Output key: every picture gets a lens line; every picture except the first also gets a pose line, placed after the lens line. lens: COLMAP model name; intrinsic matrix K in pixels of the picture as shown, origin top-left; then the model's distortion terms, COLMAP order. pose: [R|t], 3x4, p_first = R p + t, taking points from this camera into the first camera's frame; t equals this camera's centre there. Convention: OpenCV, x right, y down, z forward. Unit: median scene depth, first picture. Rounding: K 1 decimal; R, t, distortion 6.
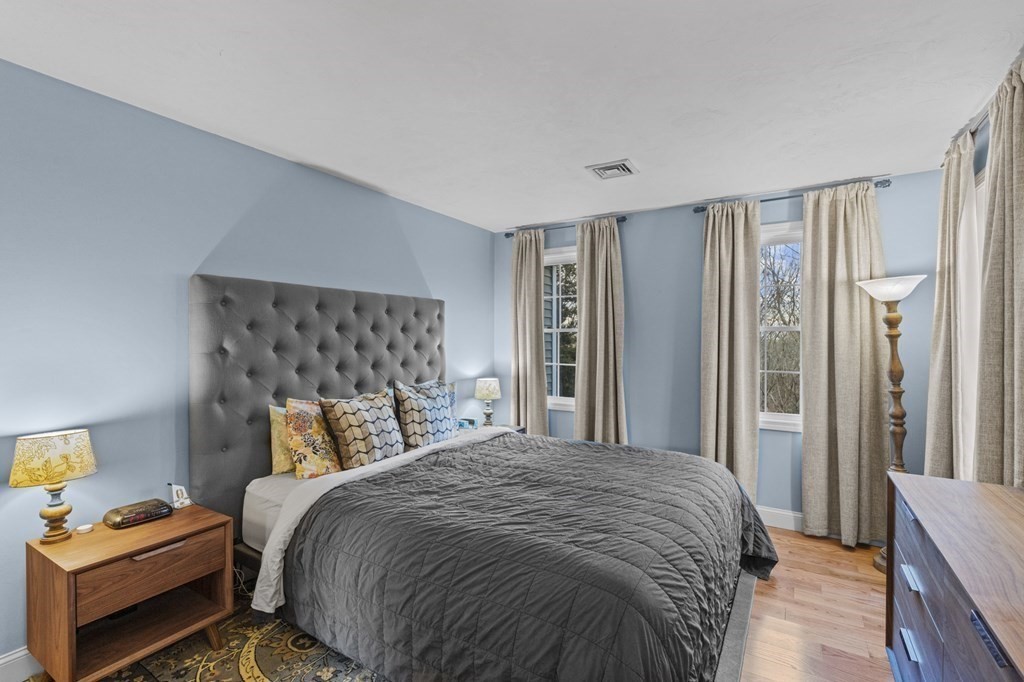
lens RADIAL K [[464.0, 0, 512.0], [0, 464.0, 341.0], [0, 0, 1]] dist [-0.005689, 0.001326]
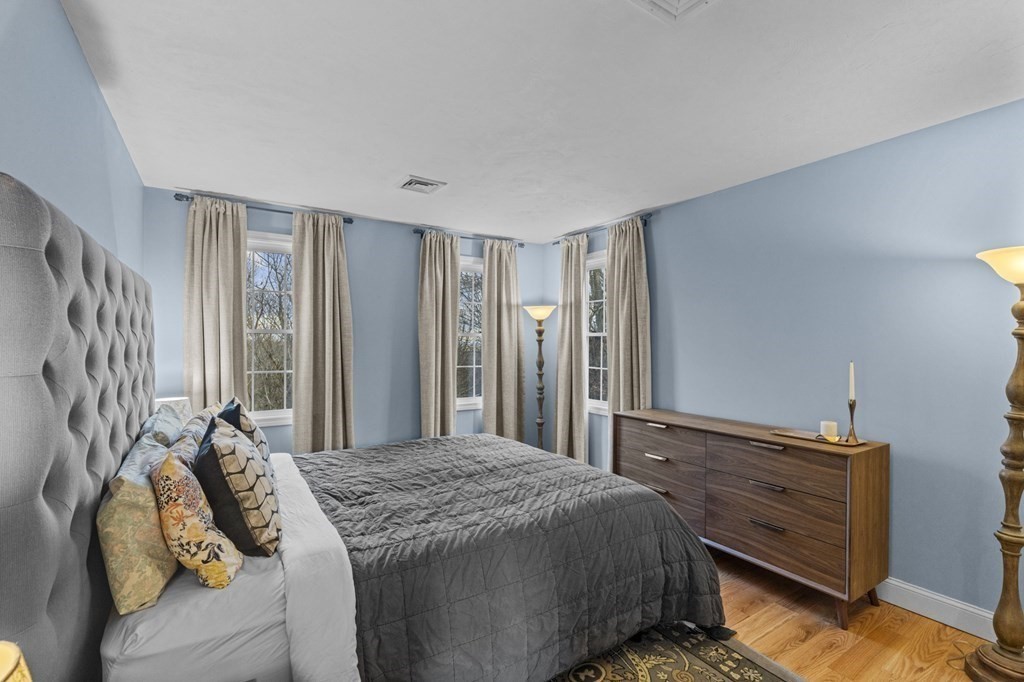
lens RADIAL K [[459.9, 0, 508.9], [0, 459.9, 346.2], [0, 0, 1]] dist [-0.003314, 0.000583]
pose [[0.432795, -0.006476, 0.901469, -0.617005], [0.000261, 0.999975, 0.007059, -0.002219], [-0.901492, -0.002820, 0.432786, 0.329369]]
